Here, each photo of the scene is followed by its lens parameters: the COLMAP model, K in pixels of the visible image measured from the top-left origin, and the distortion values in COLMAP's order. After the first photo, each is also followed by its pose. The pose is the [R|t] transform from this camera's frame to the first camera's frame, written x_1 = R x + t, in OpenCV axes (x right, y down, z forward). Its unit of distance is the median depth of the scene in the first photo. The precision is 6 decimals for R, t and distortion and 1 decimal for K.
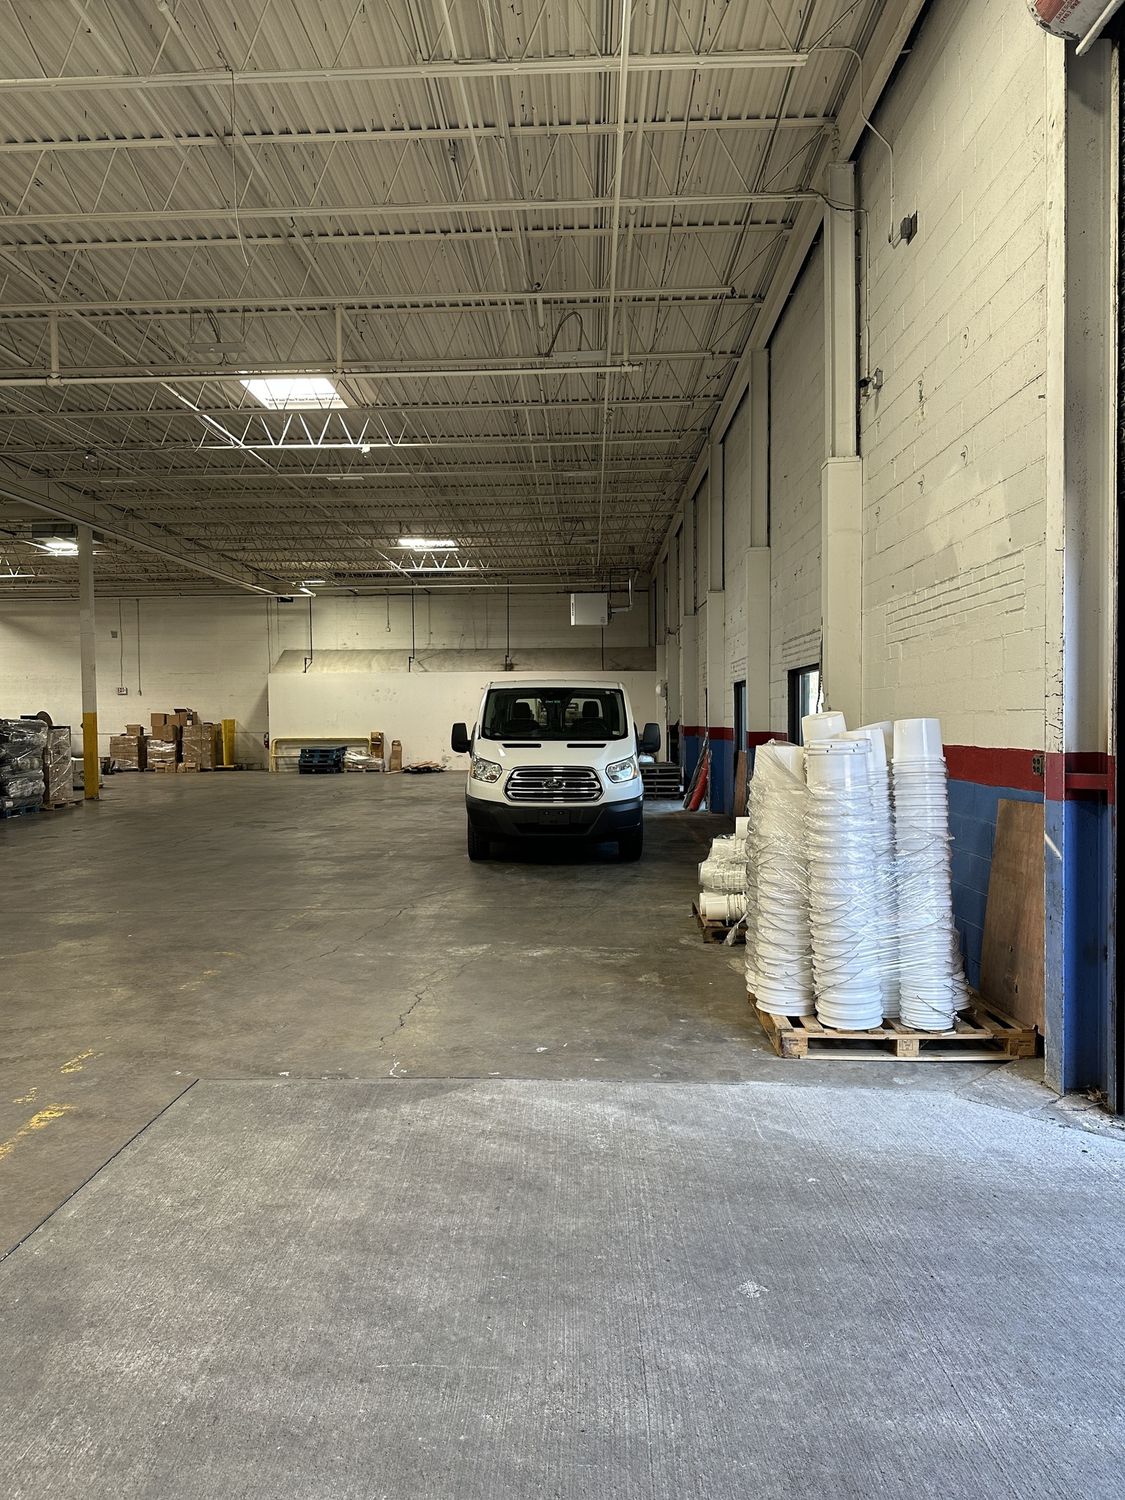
lens RADIAL K [[1042.0, 0, 551.8], [0, 1042.0, 759.4], [0, 0, 1]] dist [0.082036, -0.076472]
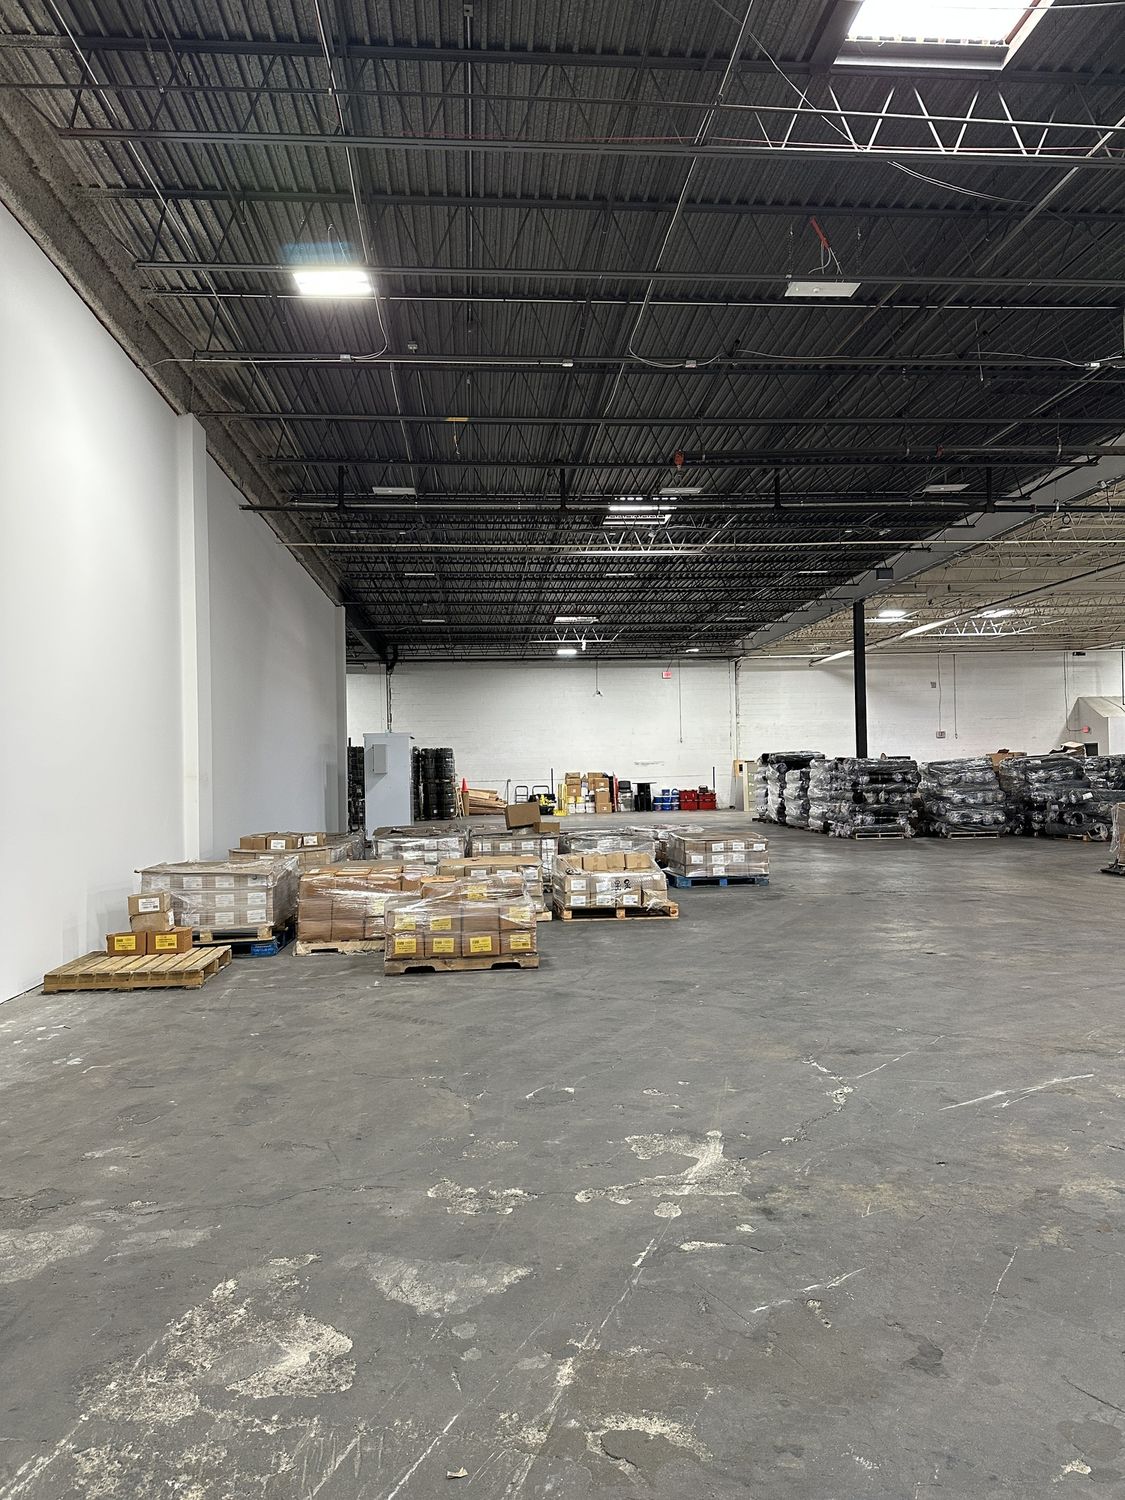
lens RADIAL K [[1042.0, 0, 544.6], [0, 1042.0, 739.6], [0, 0, 1]] dist [0.082036, -0.076472]
pose [[0.991224, -0.005439, 0.132084, -4.204141], [0.013981, 0.997863, -0.063827, 0.029385], [-0.131455, 0.065113, 0.989181, -0.256840]]
